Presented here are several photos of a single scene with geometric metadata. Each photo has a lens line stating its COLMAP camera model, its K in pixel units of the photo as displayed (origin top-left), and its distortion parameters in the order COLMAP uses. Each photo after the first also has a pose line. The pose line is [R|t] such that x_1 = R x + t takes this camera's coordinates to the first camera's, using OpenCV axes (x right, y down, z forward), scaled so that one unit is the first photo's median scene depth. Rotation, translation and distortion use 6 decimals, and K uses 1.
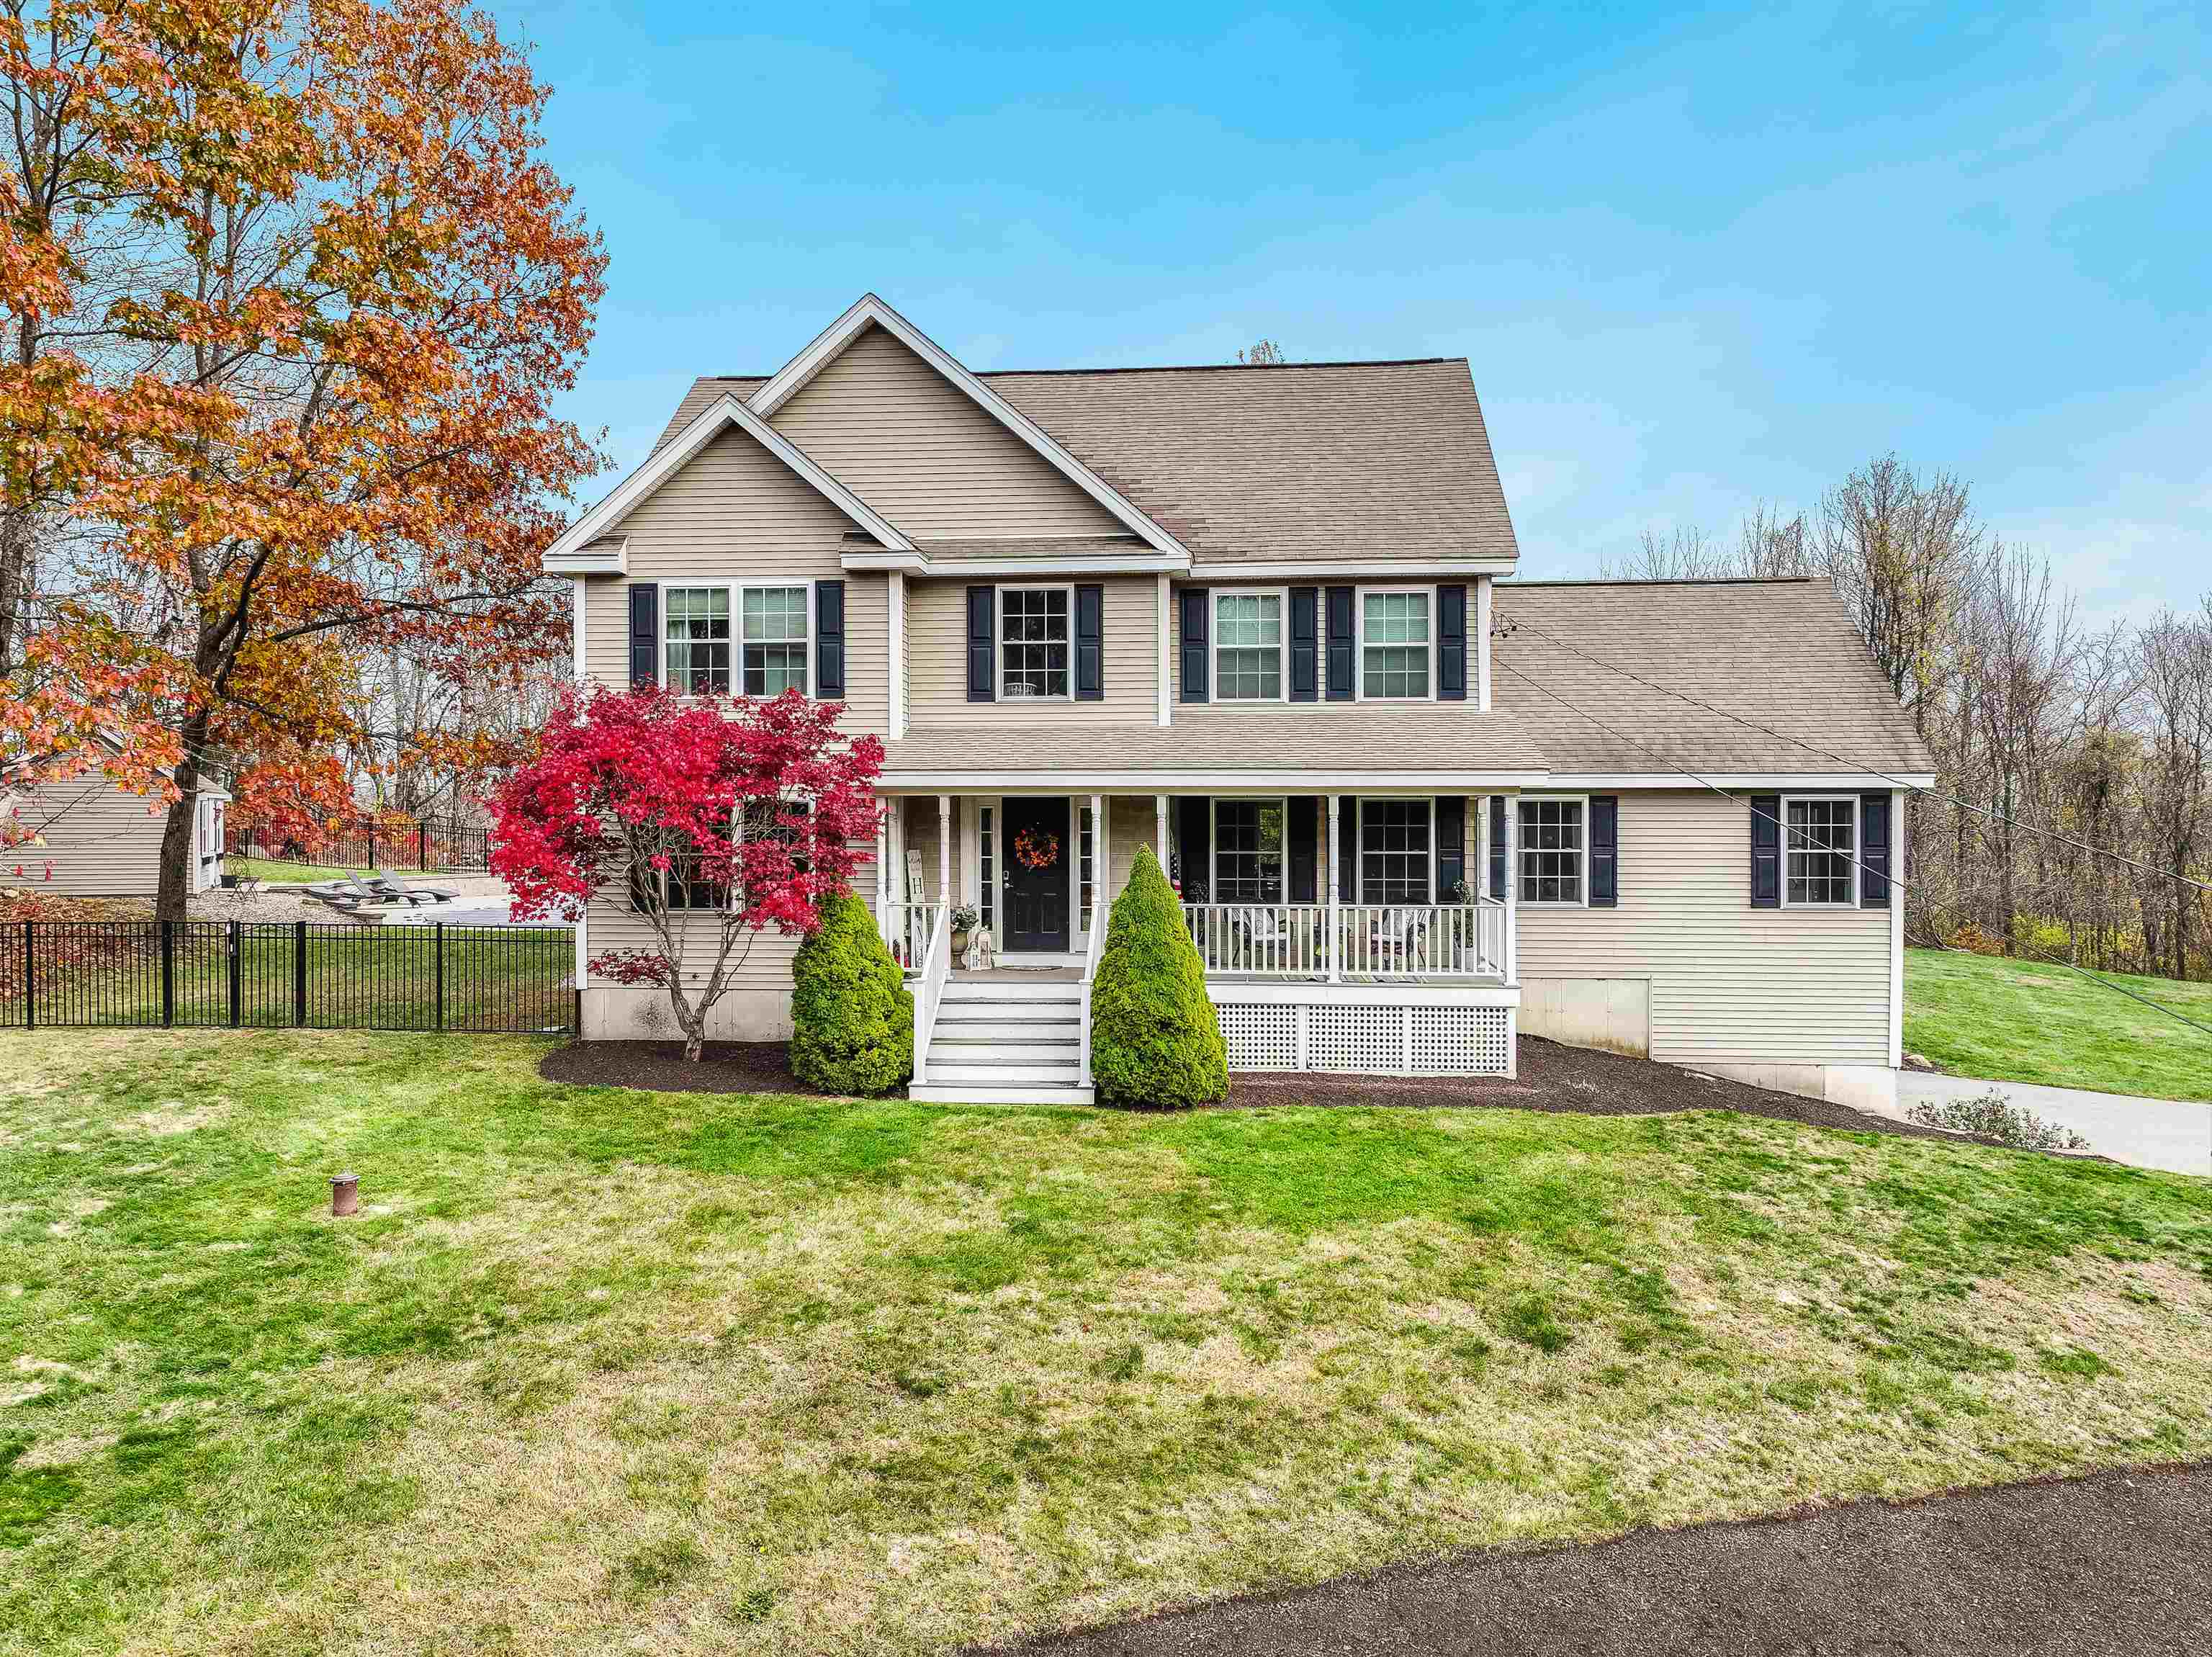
lens RADIAL K [[1569.1, 0, 1098.5], [0, 1569.1, 828.8], [0, 0, 1]] dist [0.003042, 0.011997]
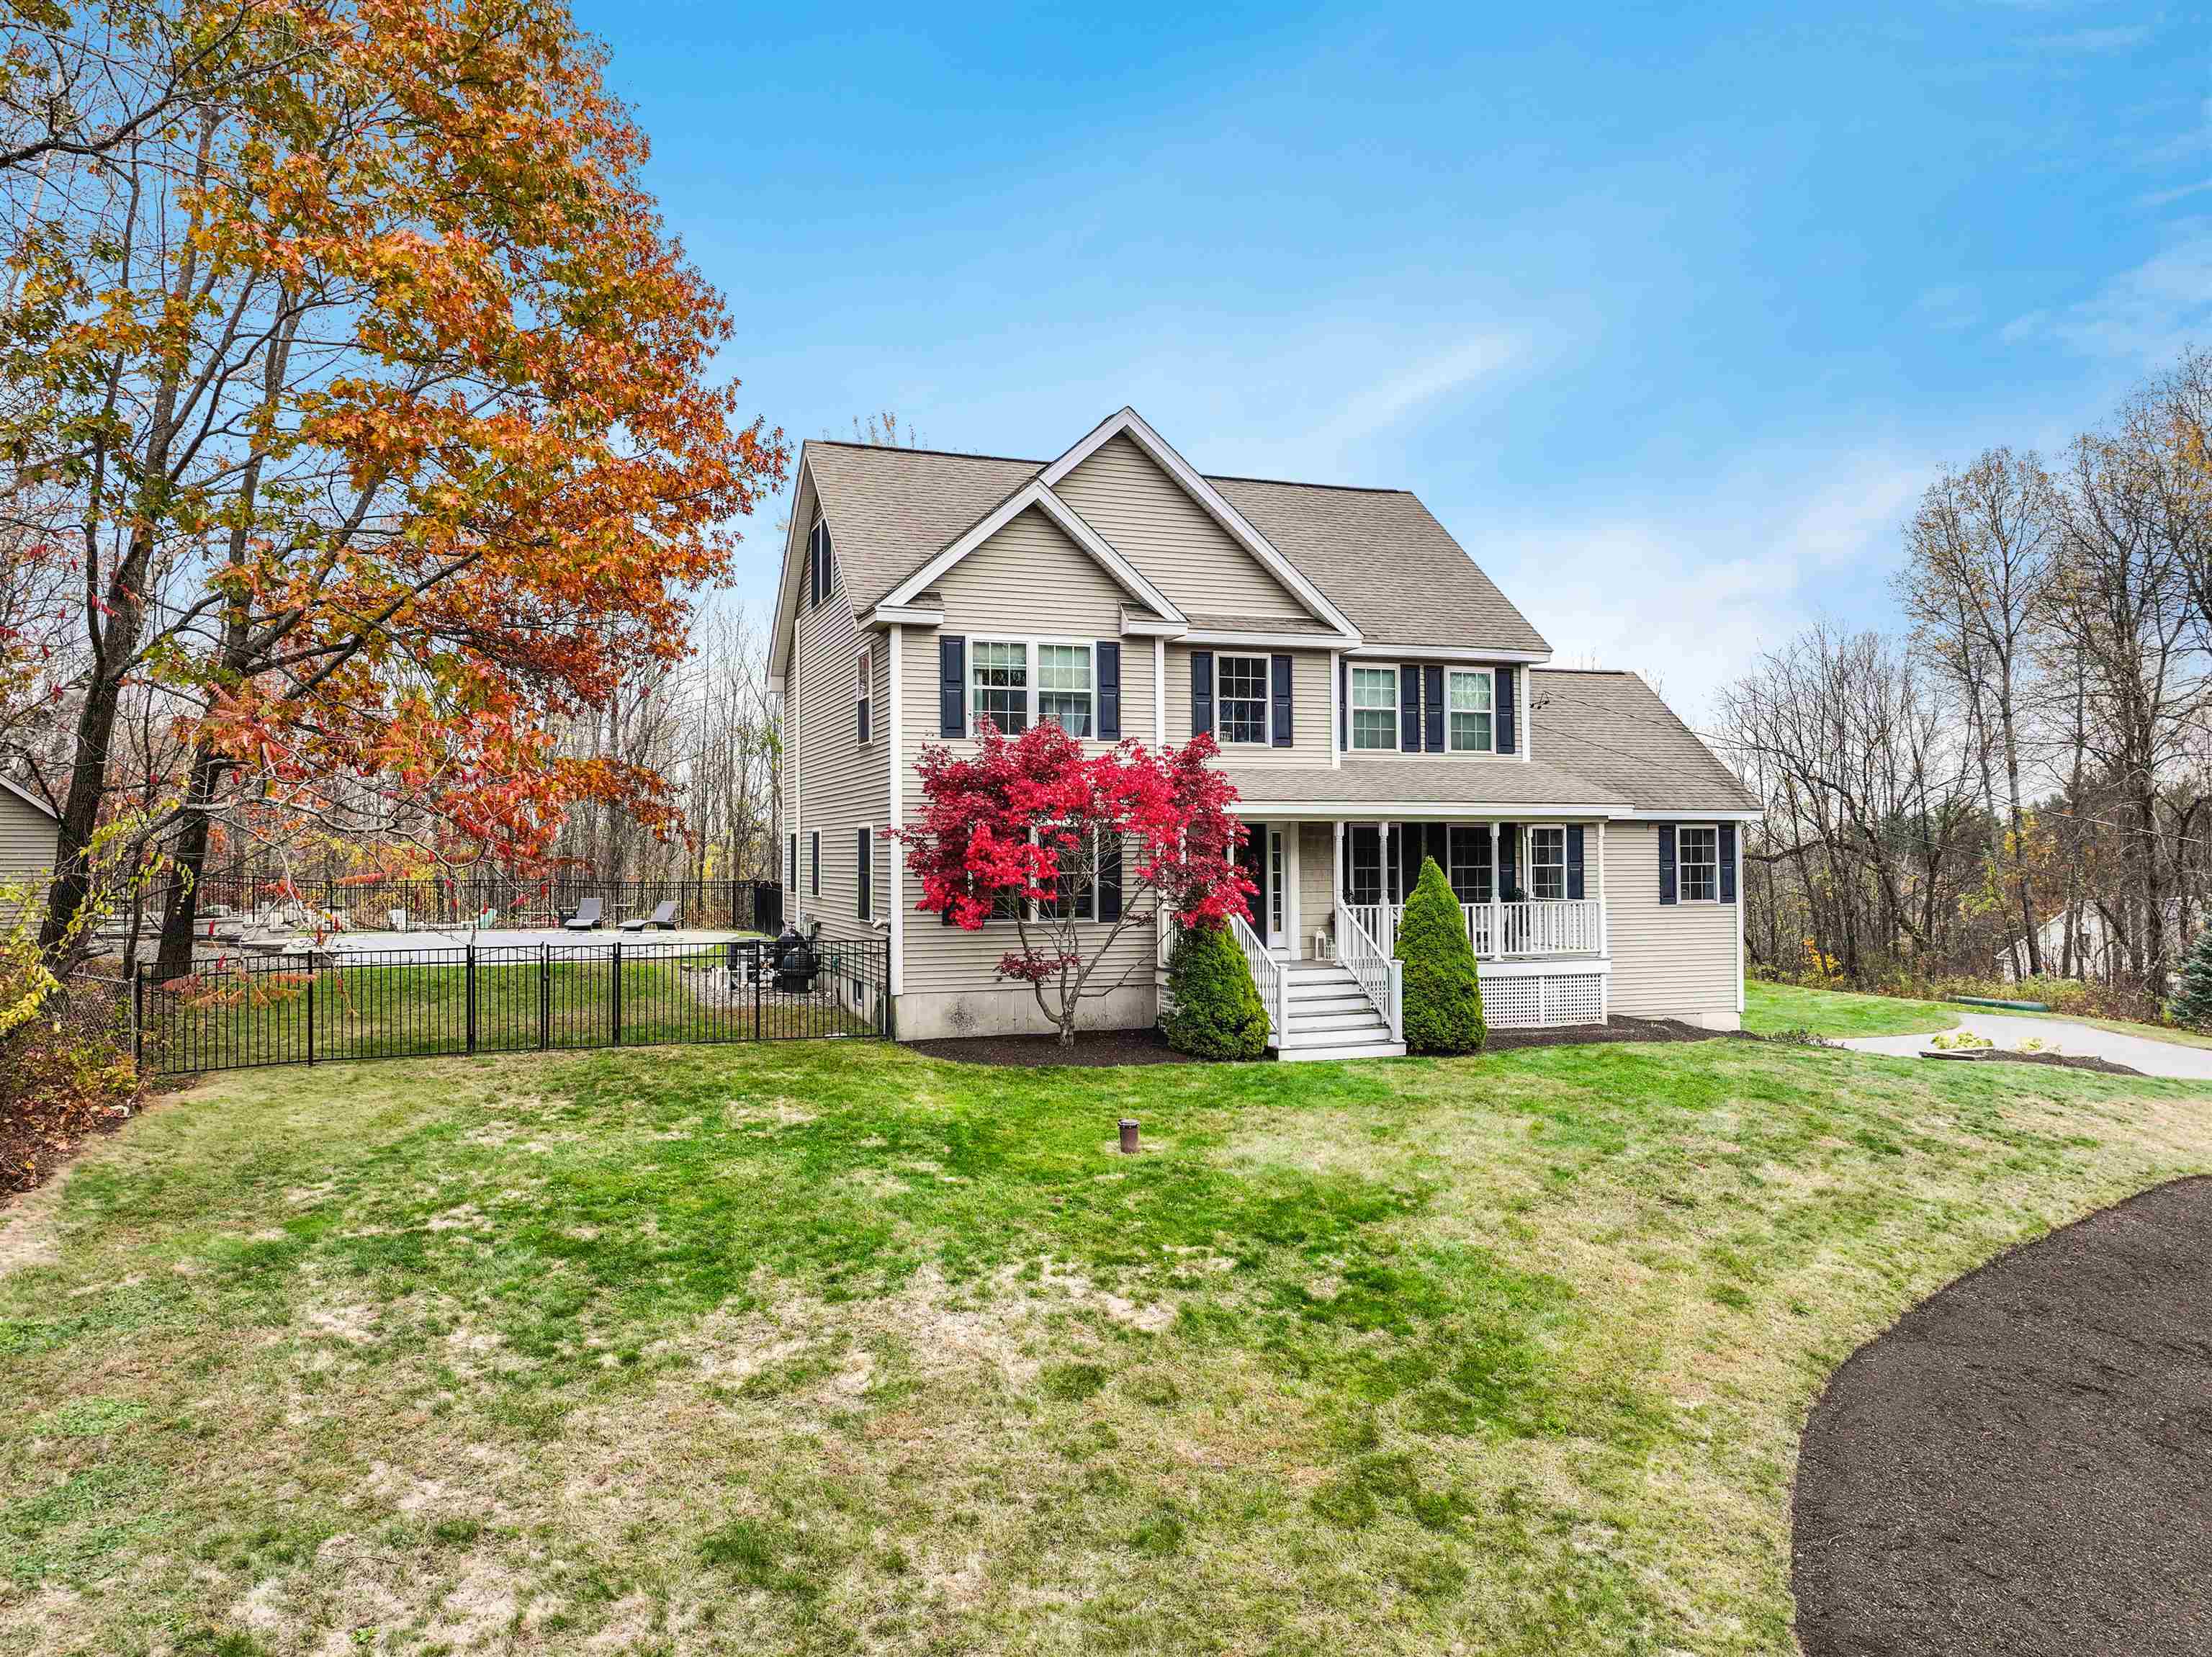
lens RADIAL K [[1569.1, 0, 1109.3], [0, 1569.1, 828.5], [0, 0, 1]] dist [0.003042, 0.011997]
pose [[0.902593, 0.002071, 0.430491, -0.673341], [0.011521, 0.999514, -0.028963, 0.018132], [-0.430341, 0.031102, 0.902130, -0.072033]]
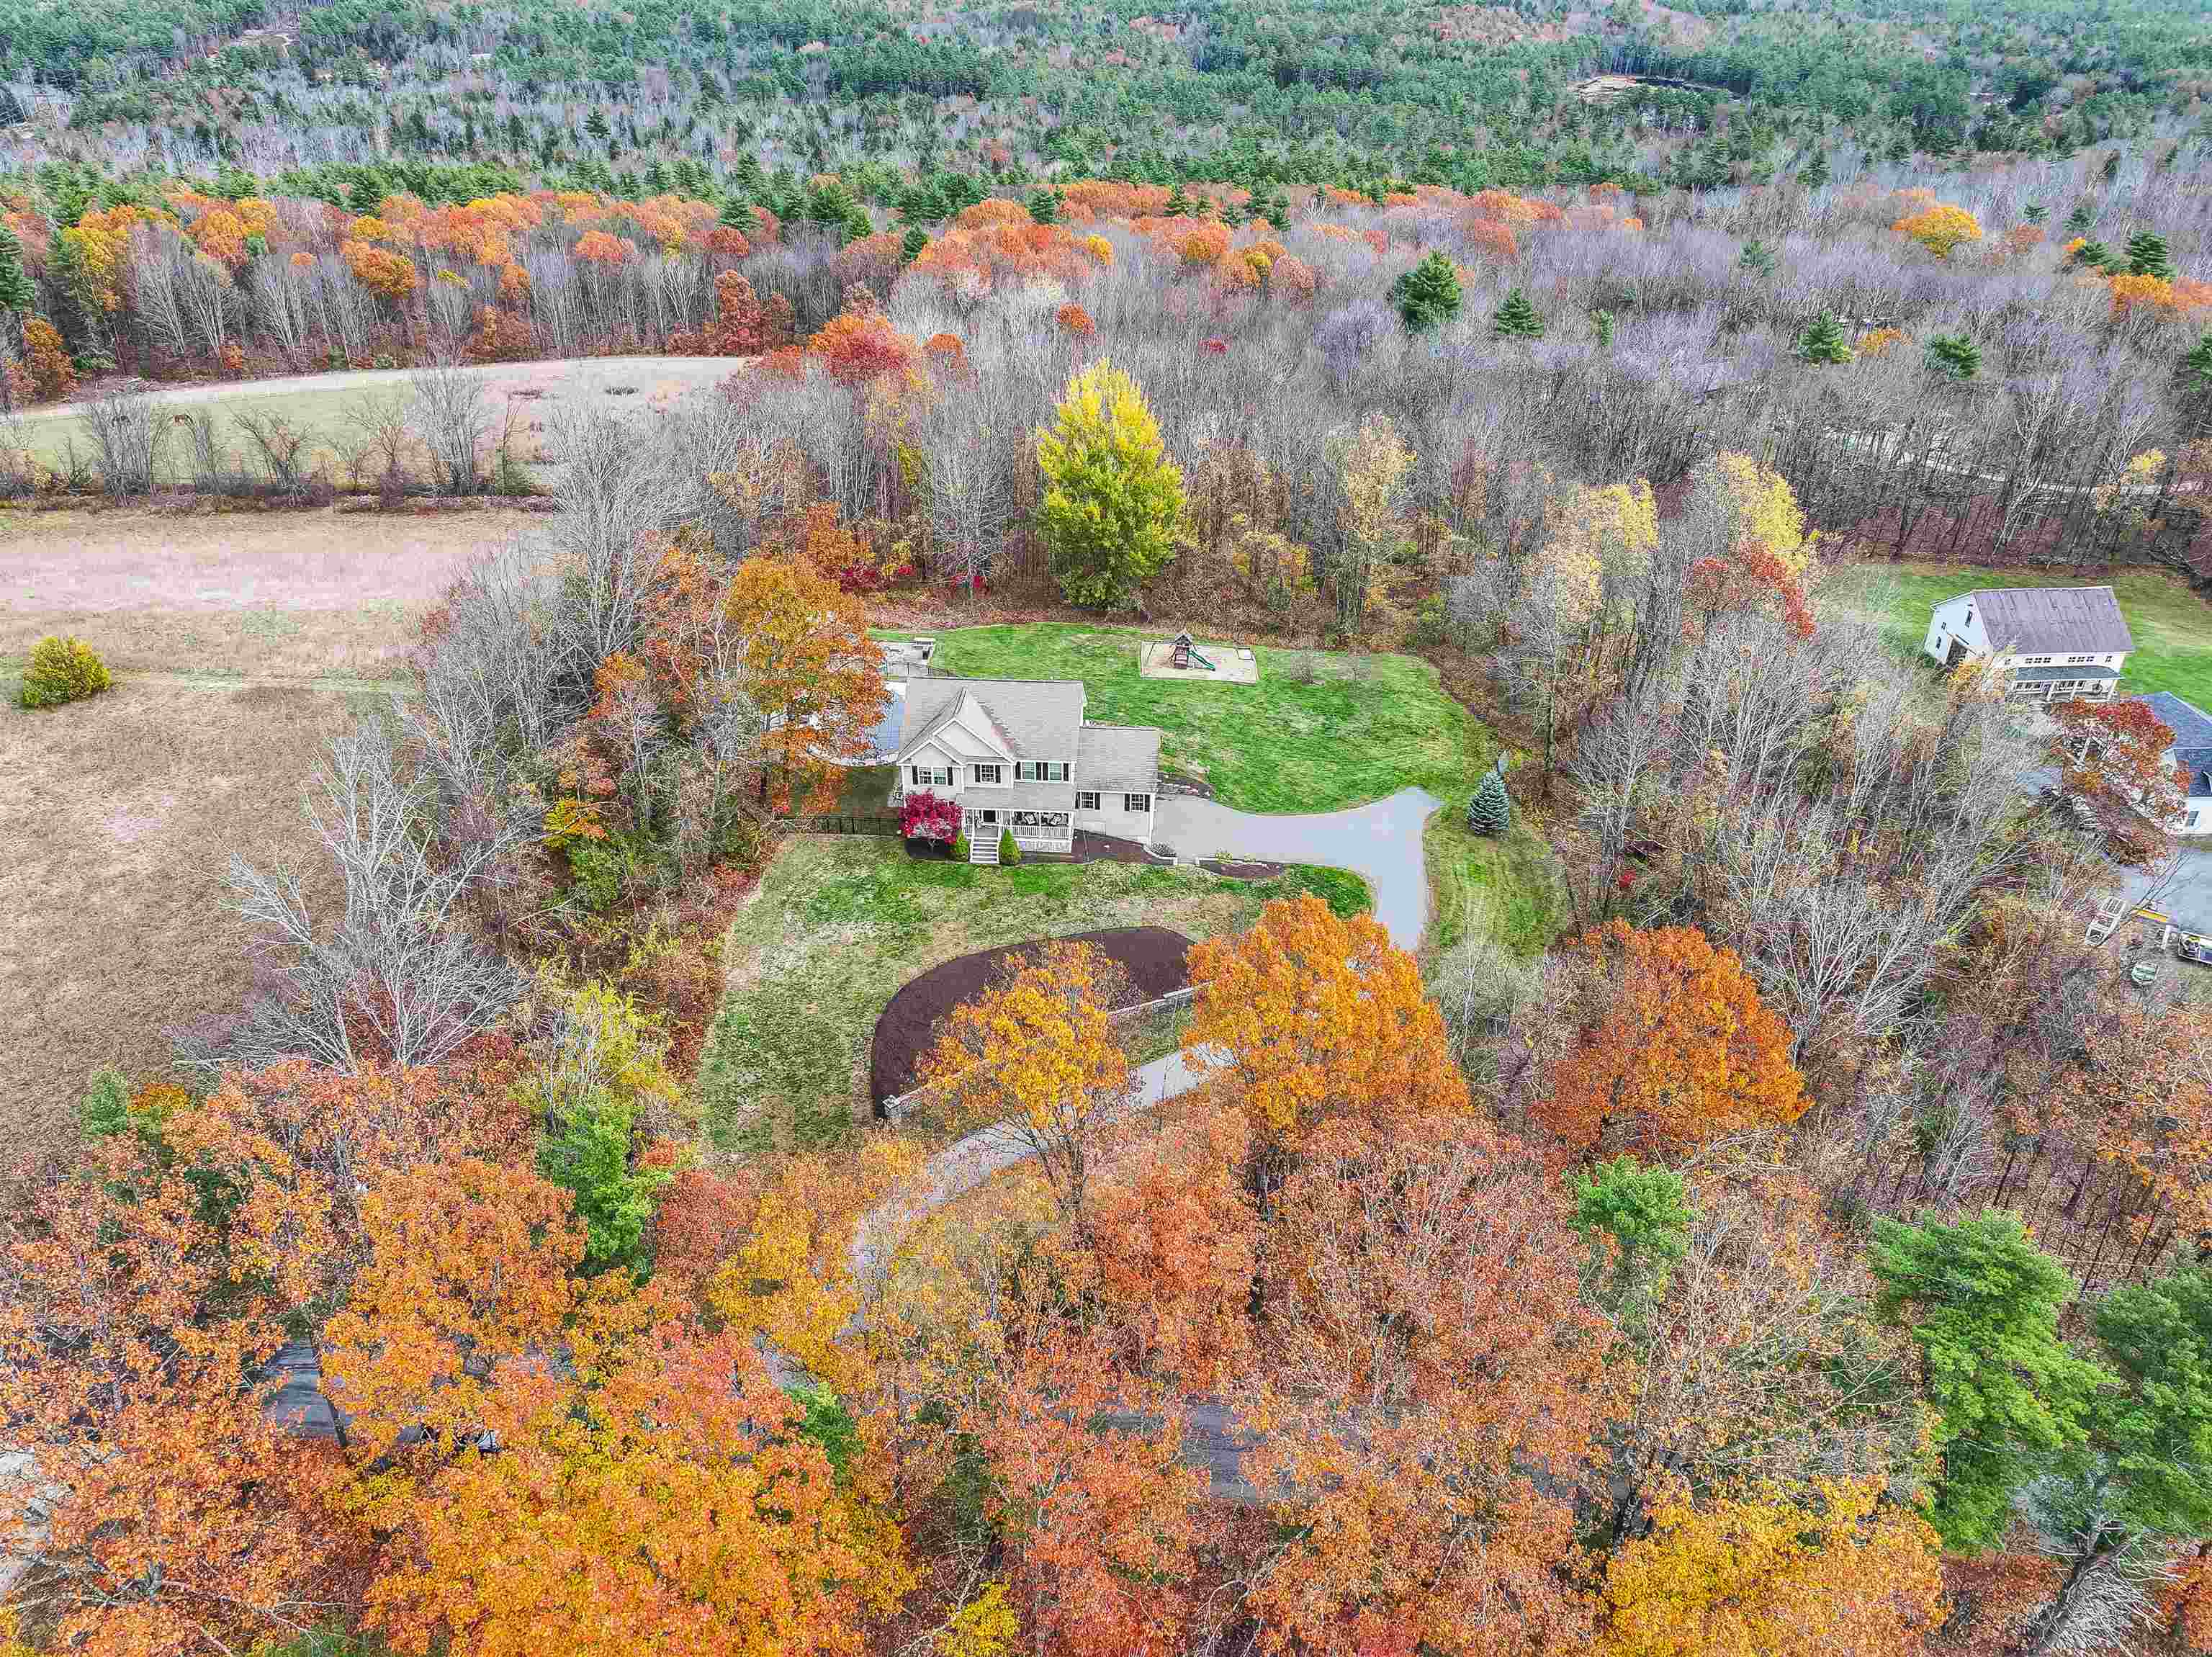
lens RADIAL K [[1569.1, 0, 1108.5], [0, 1569.1, 832.8], [0, 0, 1]] dist [0.003042, 0.011997]
pose [[0.999797, -0.007320, 0.018772, 0.271038], [-0.002838, 0.871217, 0.490889, -2.581122], [-0.019948, -0.490843, 0.871020, -3.785198]]
